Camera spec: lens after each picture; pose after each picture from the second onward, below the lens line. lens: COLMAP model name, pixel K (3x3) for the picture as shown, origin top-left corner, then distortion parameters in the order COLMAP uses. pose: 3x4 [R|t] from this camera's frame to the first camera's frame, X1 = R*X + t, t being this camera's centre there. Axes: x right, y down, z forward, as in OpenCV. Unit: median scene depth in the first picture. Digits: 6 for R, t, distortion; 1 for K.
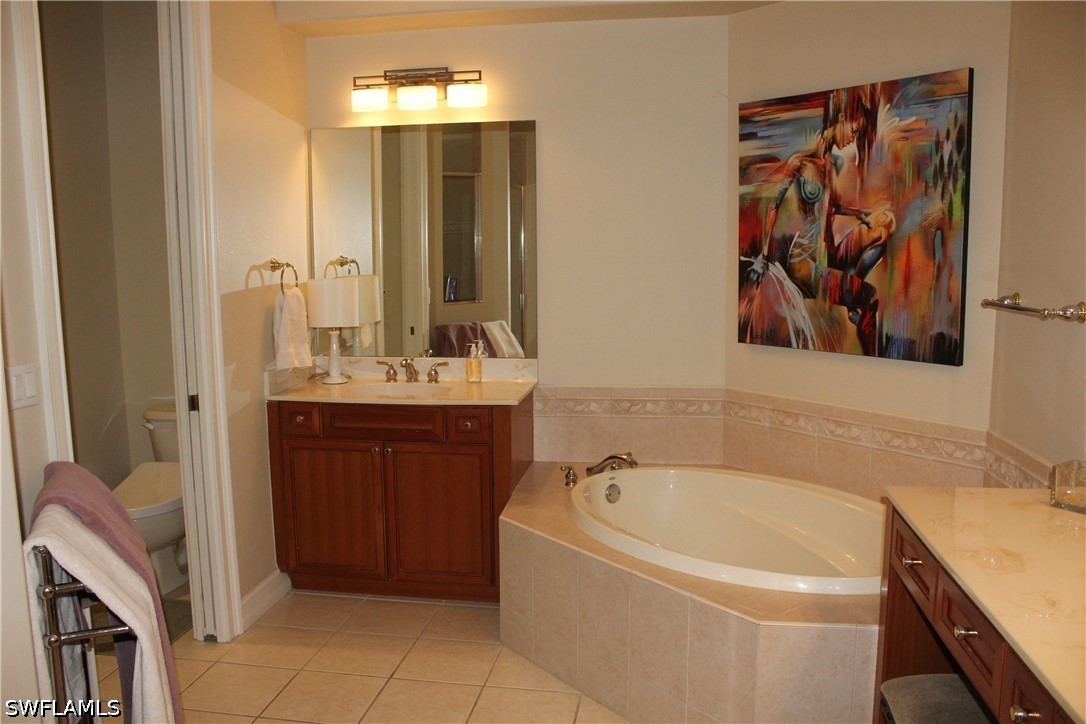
lens RADIAL K [[883.6, 0, 538.5], [0, 883.6, 363.3], [0, 0, 1]] dist [-0.158825, 0.124247]
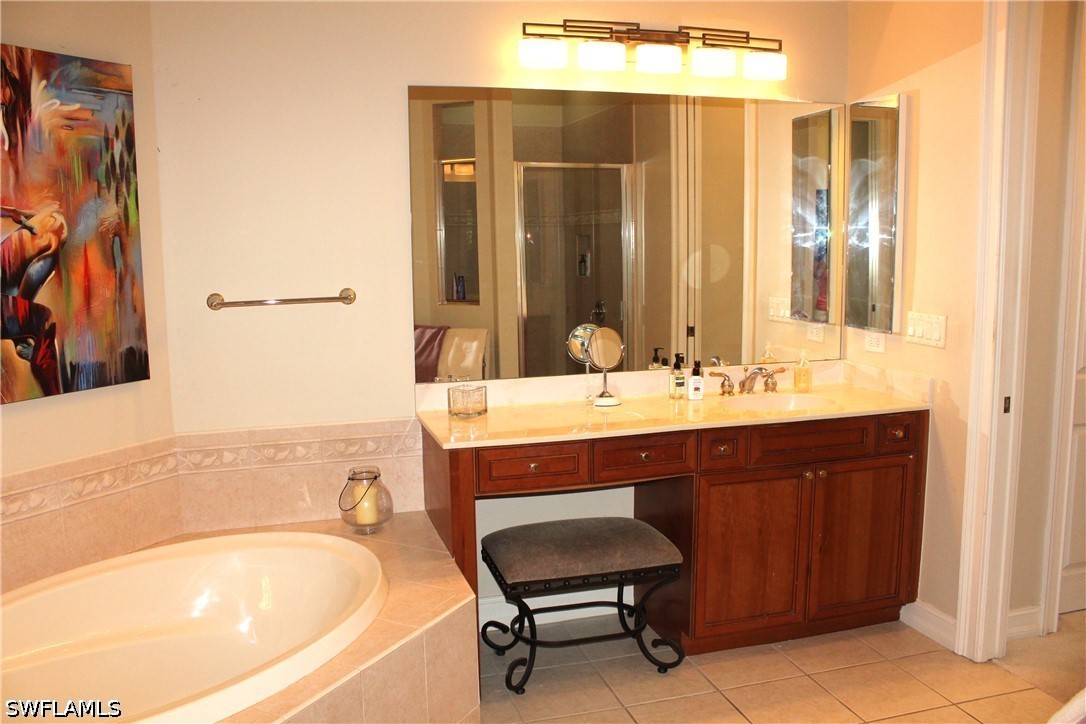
lens RADIAL K [[883.6, 0, 538.5], [0, 883.6, 363.3], [0, 0, 1]] dist [-0.158825, 0.124247]
pose [[-0.420561, -0.109060, 0.900686, -0.526737], [0.141368, 0.972746, 0.183795, -0.122276], [-0.896183, 0.204625, -0.393681, 0.940418]]
